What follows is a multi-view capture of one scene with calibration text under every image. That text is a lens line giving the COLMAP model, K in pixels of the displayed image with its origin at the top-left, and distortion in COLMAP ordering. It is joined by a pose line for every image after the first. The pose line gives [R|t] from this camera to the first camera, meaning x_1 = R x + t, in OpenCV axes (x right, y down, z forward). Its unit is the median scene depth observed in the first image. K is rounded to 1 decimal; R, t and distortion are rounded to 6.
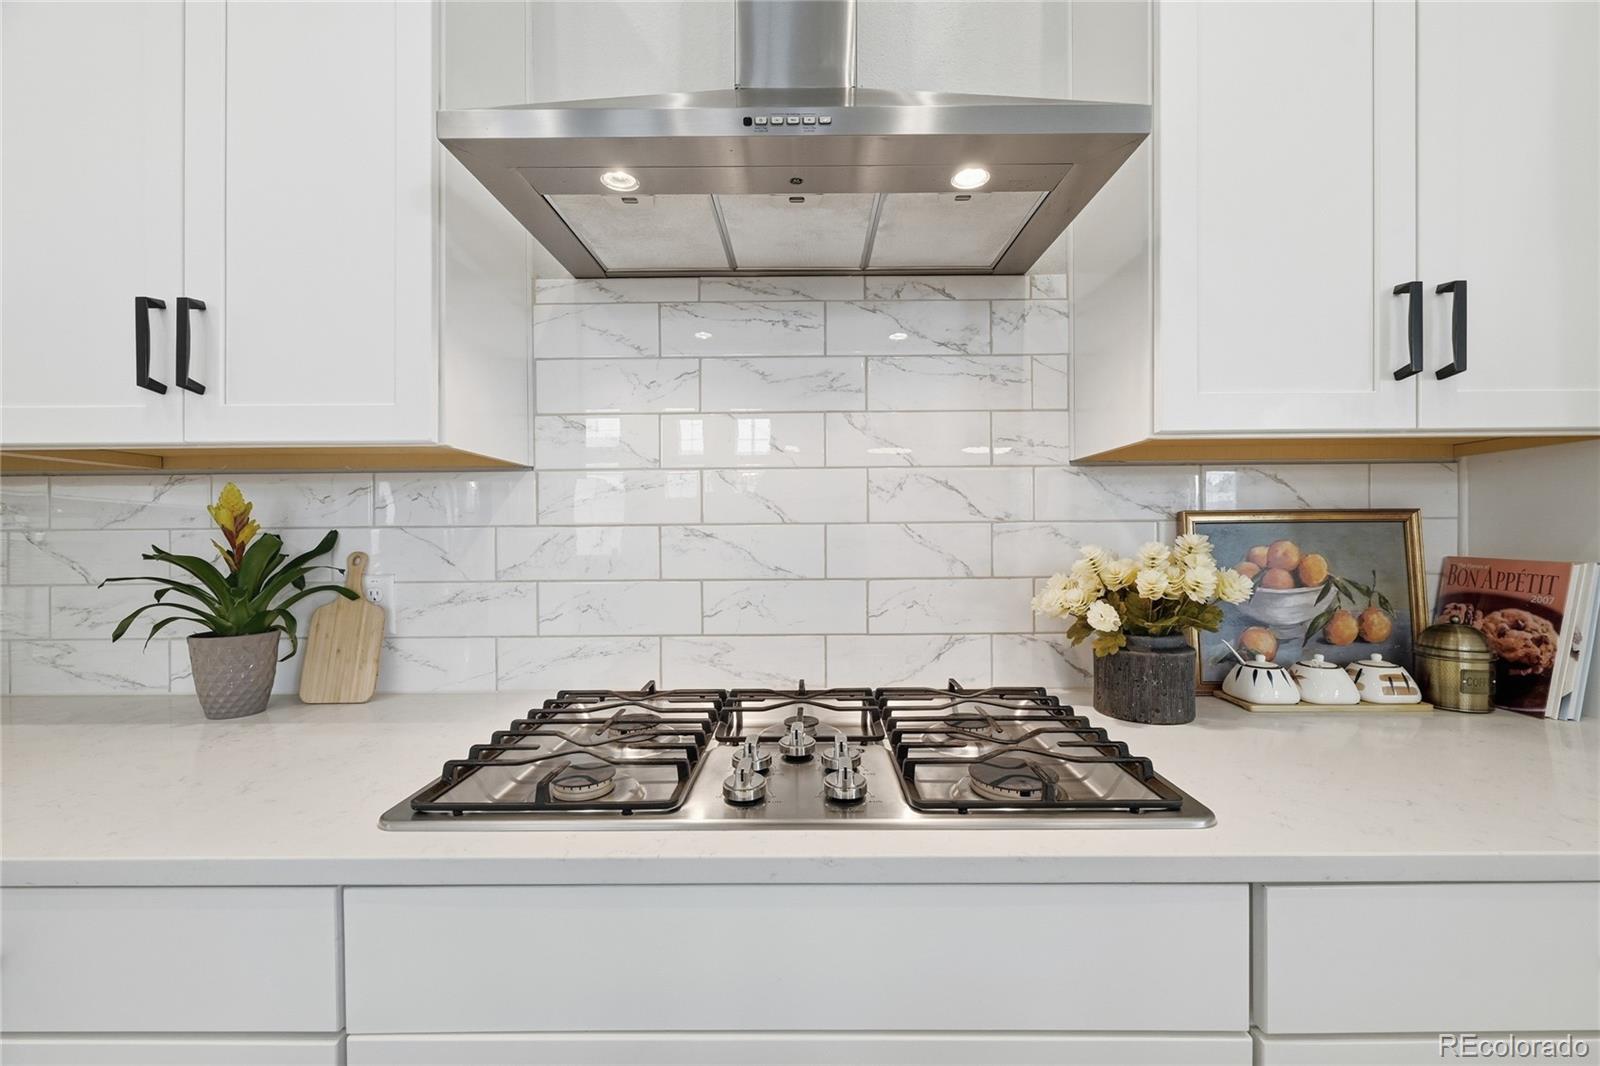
lens RADIAL K [[638.6, 0, 805.4], [0, 638.6, 539.0], [0, 0, 1]] dist [0.000871, -0.000202]
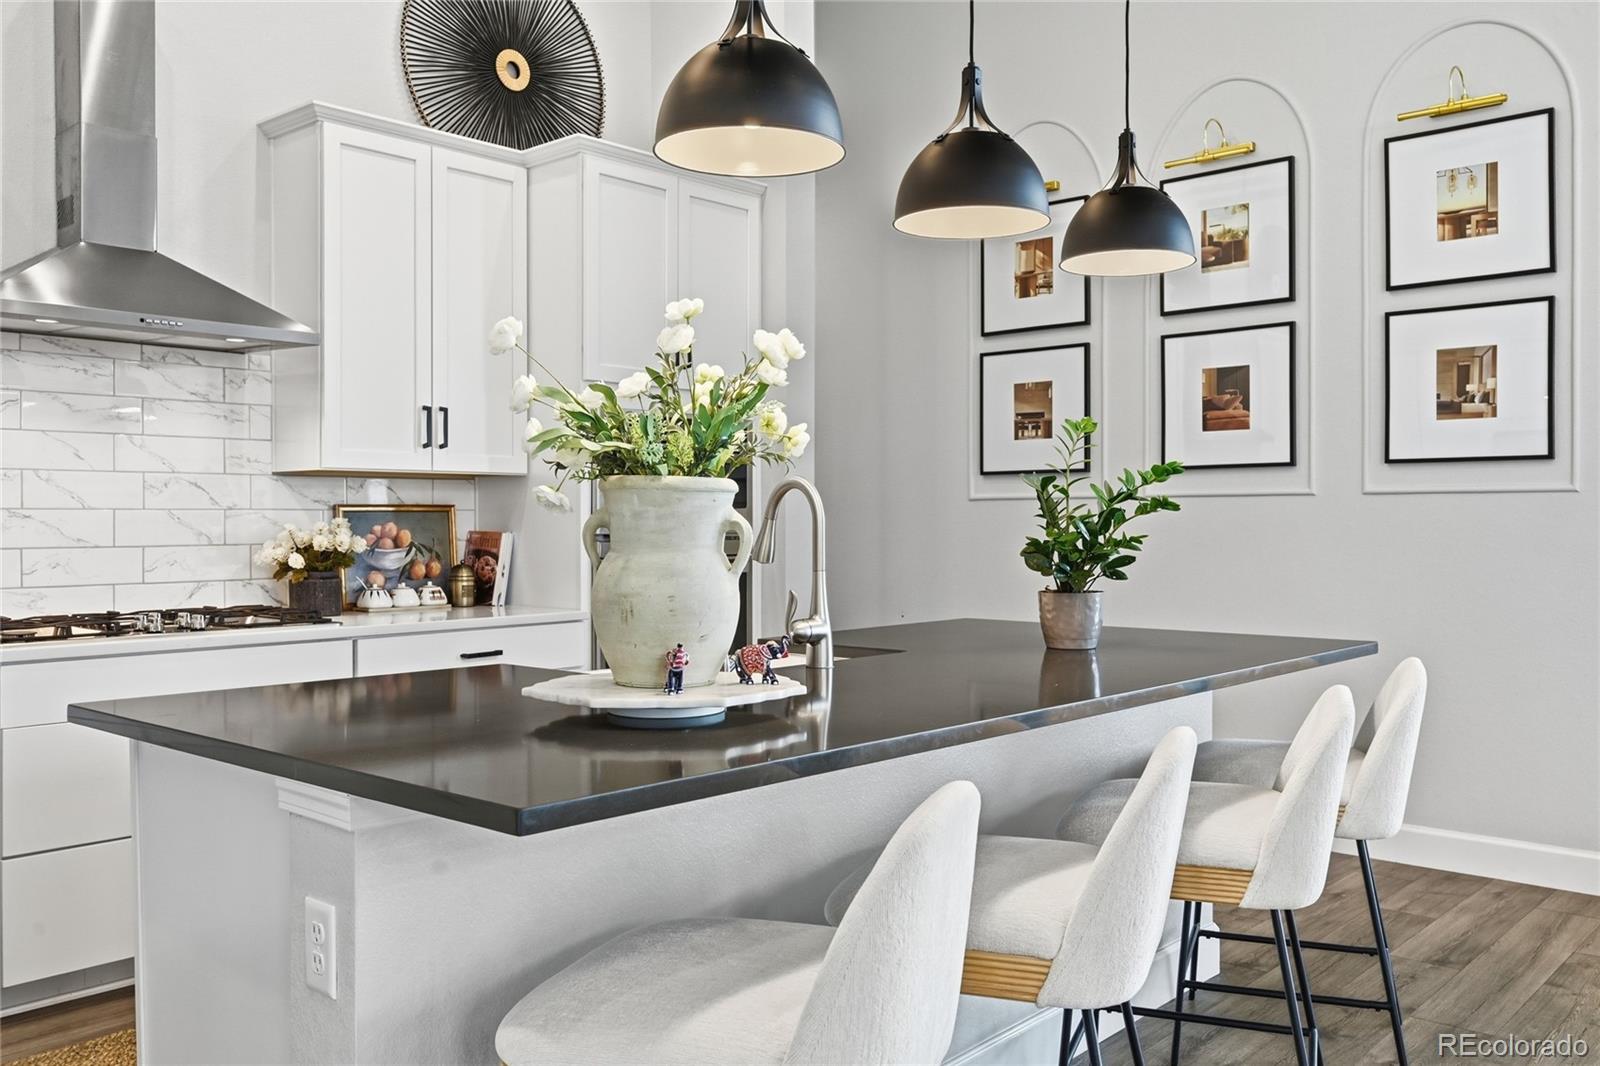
lens RADIAL K [[1372.1, 0, 811.4], [0, 1372.1, 533.3], [0, 0, 1]] dist [0.004427, -0.013831]
pose [[0.661079, -0.002414, 0.750312, -1.359629], [-0.001064, 0.999991, 0.004155, 0.017609], [-0.750315, -0.003546, 0.661071, -2.444614]]
